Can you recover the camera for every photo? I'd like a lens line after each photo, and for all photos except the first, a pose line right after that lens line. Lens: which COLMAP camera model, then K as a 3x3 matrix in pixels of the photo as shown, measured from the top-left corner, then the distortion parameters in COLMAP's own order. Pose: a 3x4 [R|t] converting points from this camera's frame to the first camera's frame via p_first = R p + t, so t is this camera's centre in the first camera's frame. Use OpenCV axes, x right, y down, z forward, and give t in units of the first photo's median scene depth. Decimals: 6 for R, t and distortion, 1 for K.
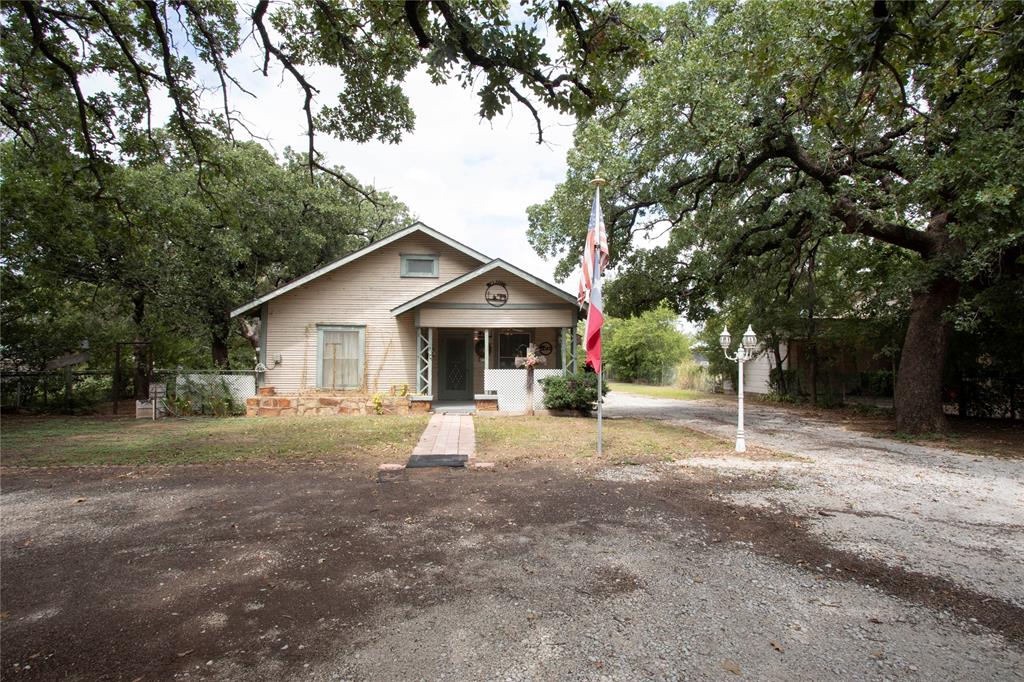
lens RADIAL K [[503.5, 0, 512.9], [0, 503.5, 340.7], [0, 0, 1]] dist [-0.049404, 0.019583]
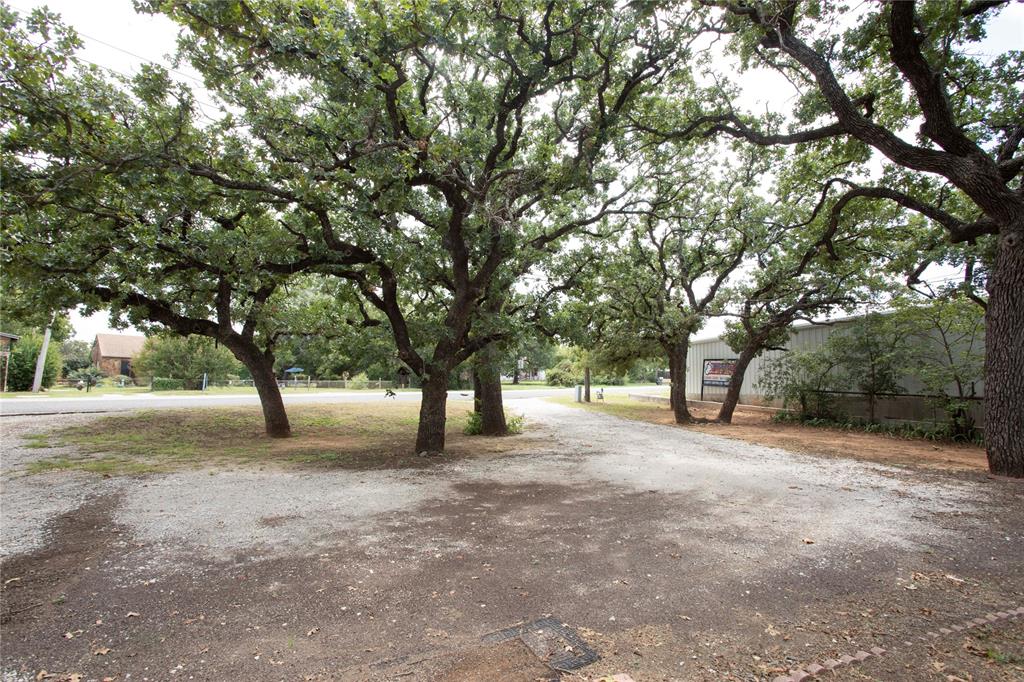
lens RADIAL K [[503.5, 0, 512.1], [0, 503.5, 340.2], [0, 0, 1]] dist [-0.049404, 0.019583]
pose [[-0.979185, -0.029085, -0.200877, -0.166475], [-0.003341, 0.991855, -0.127326, 0.084441], [0.202944, -0.124004, -0.971307, 2.271600]]
